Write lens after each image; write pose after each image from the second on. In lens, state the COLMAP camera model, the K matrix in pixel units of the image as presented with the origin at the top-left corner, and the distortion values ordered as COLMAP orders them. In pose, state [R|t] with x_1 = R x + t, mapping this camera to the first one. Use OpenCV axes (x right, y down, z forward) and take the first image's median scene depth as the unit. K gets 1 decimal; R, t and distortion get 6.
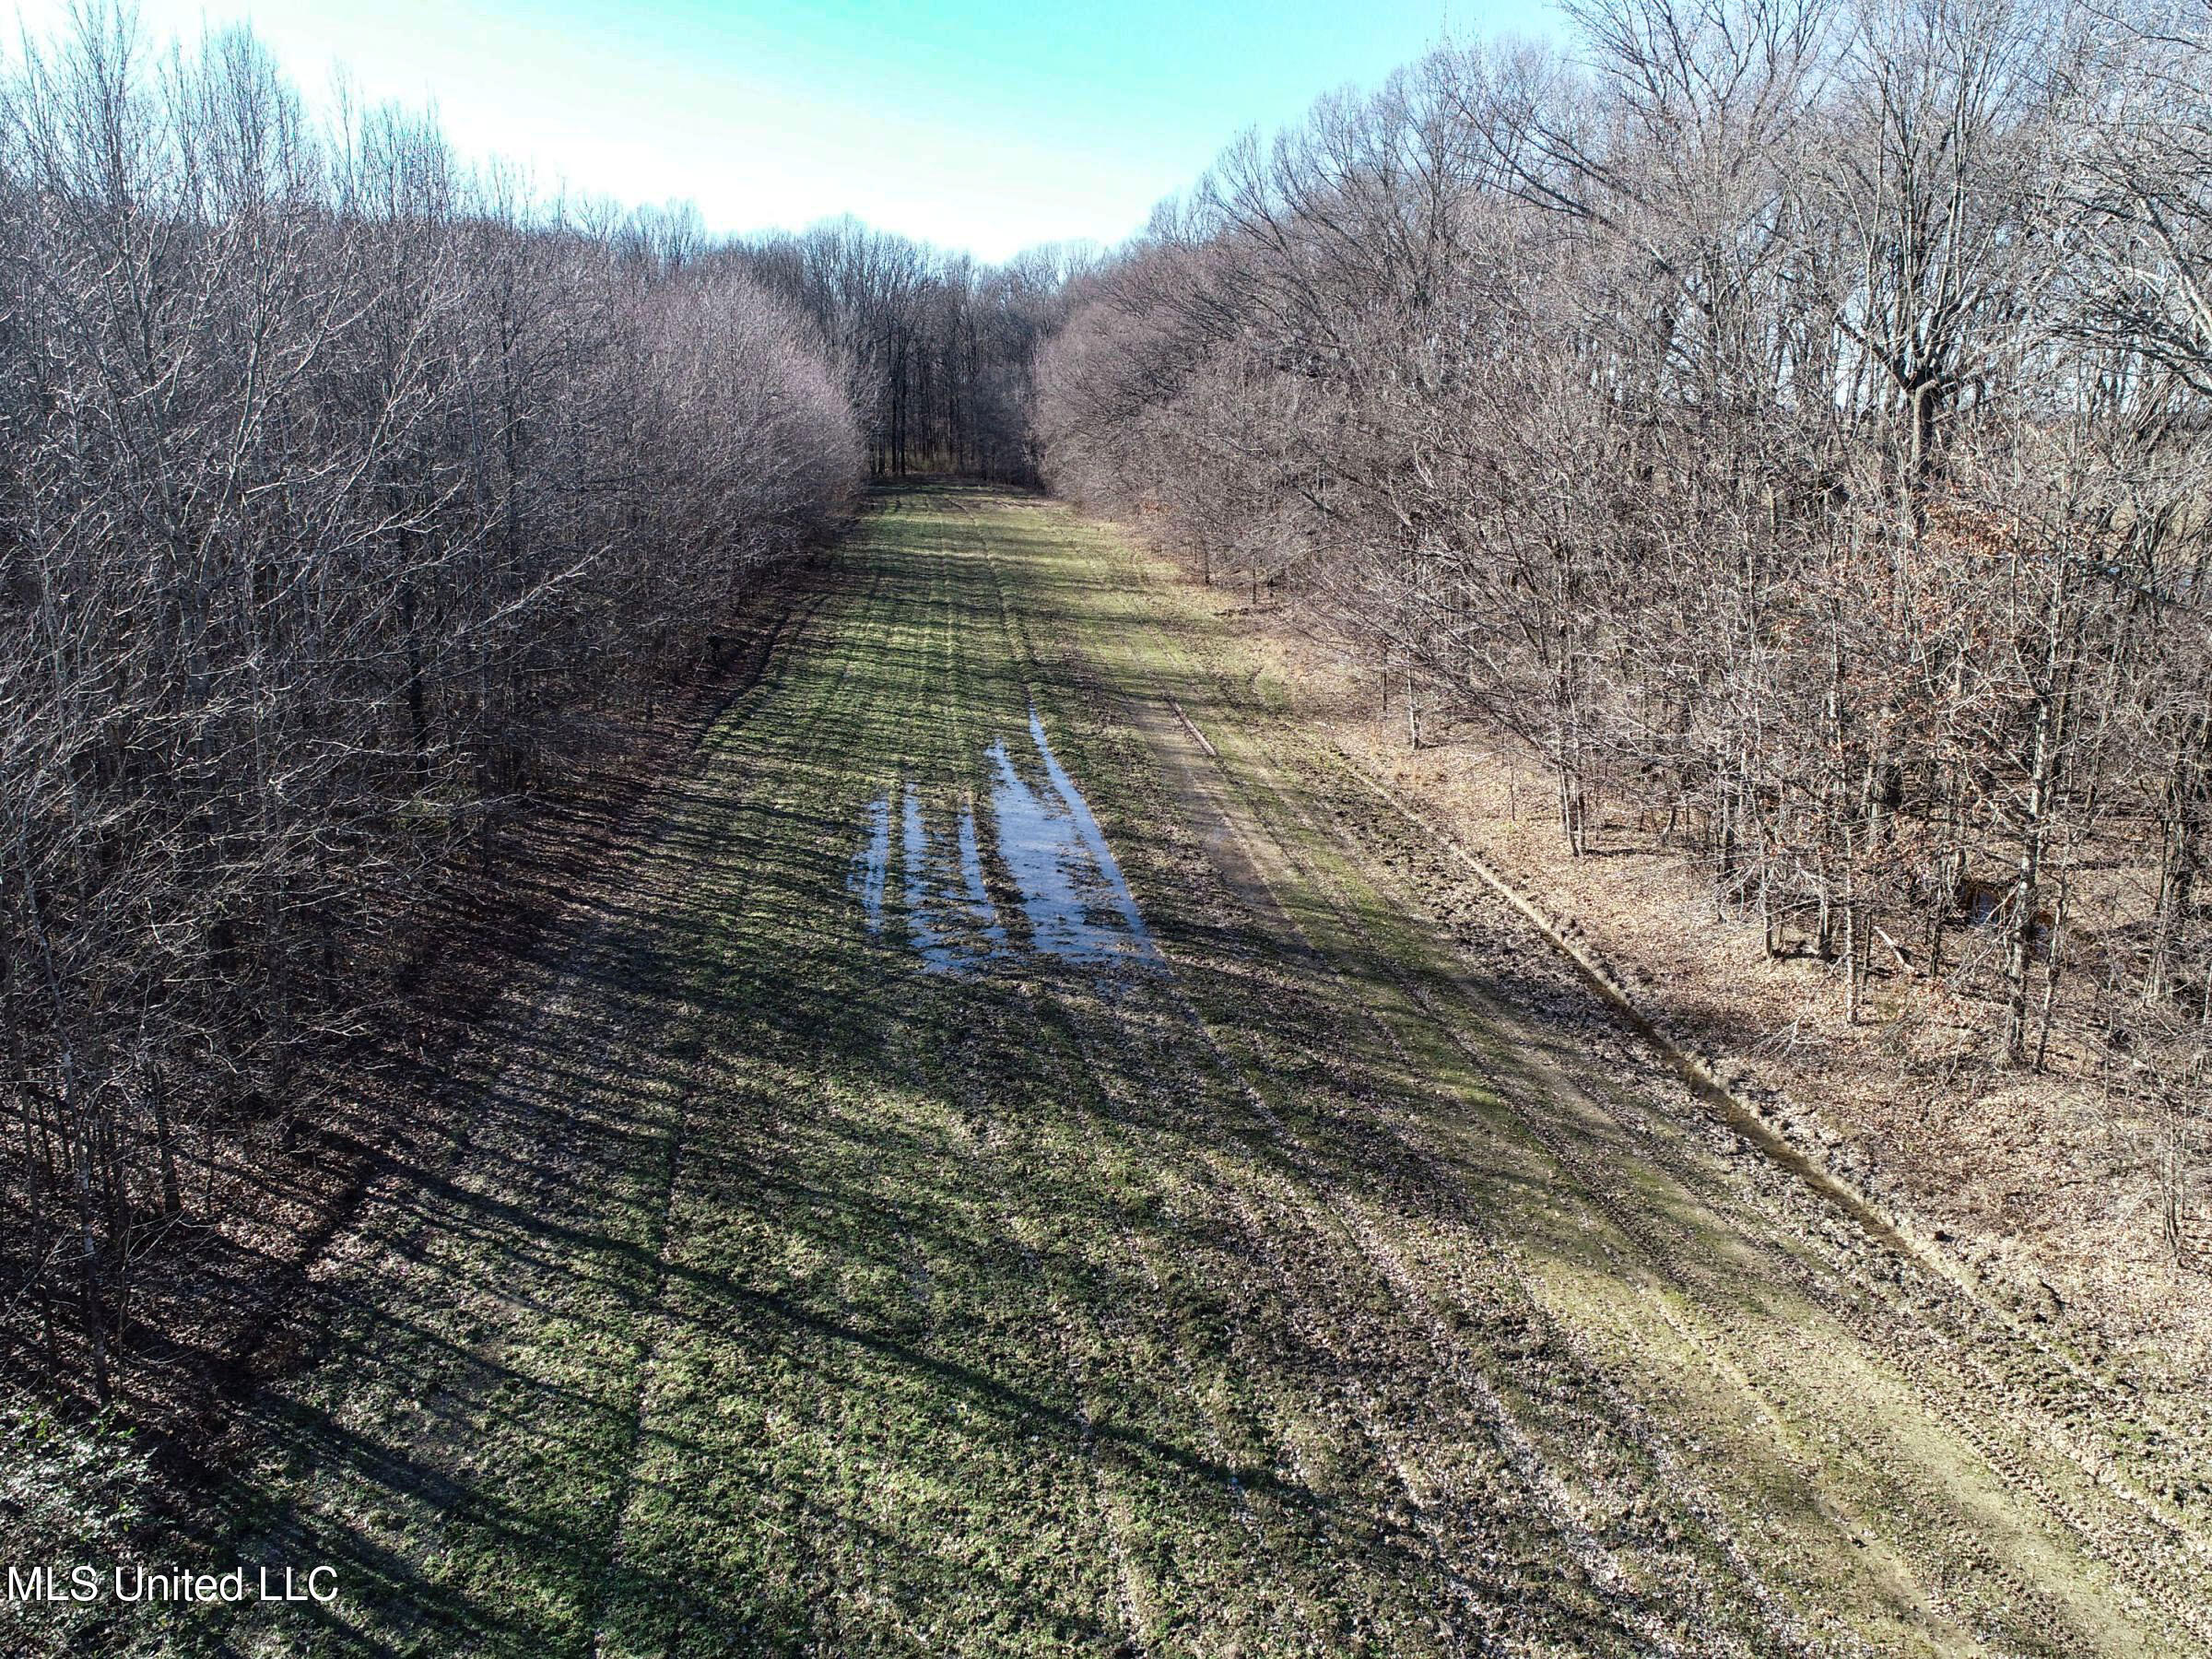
lens RADIAL K [[1702.5, 0, 1106.0], [0, 1702.5, 829.5], [0, 0, 1]] dist [0.000479, -0.000238]
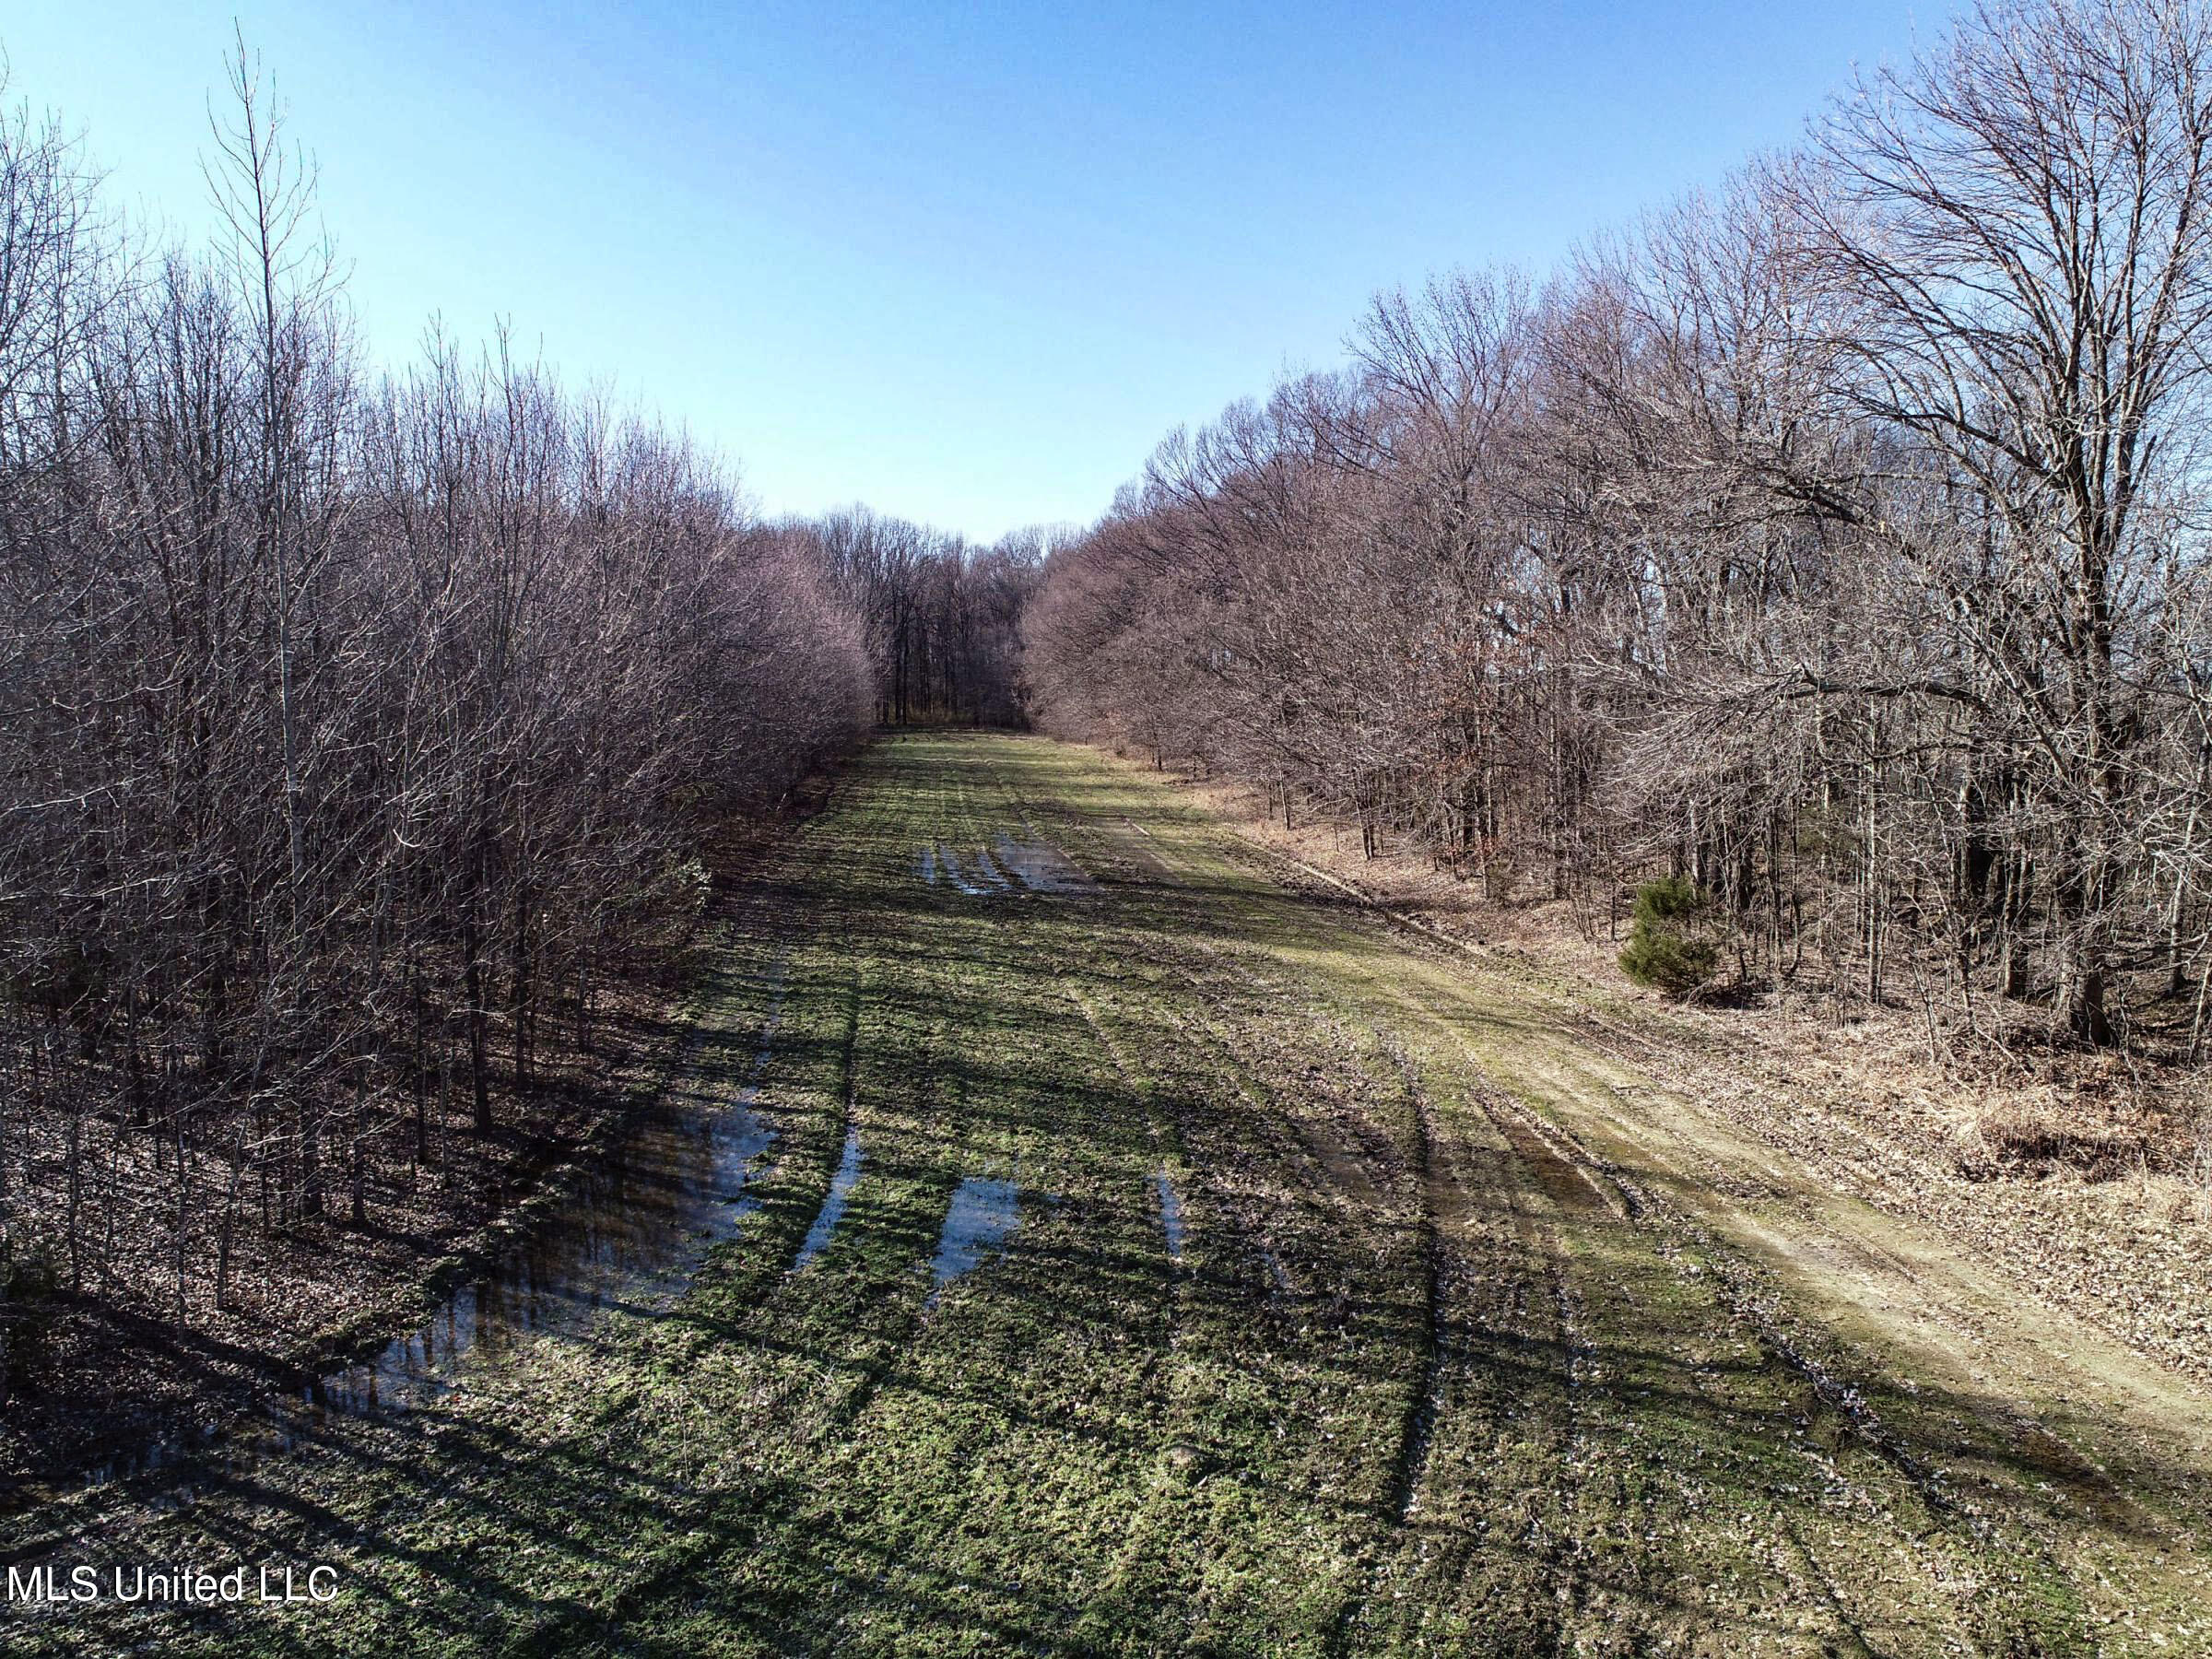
lens RADIAL K [[1702.5, 0, 1106.0], [0, 1702.5, 829.5], [0, 0, 1]] dist [0.000479, -0.000238]
pose [[0.999898, -0.010836, 0.009298, 0.006551], [0.012184, 0.987049, -0.159953, 0.092738], [-0.007444, 0.160050, 0.987081, -0.221524]]
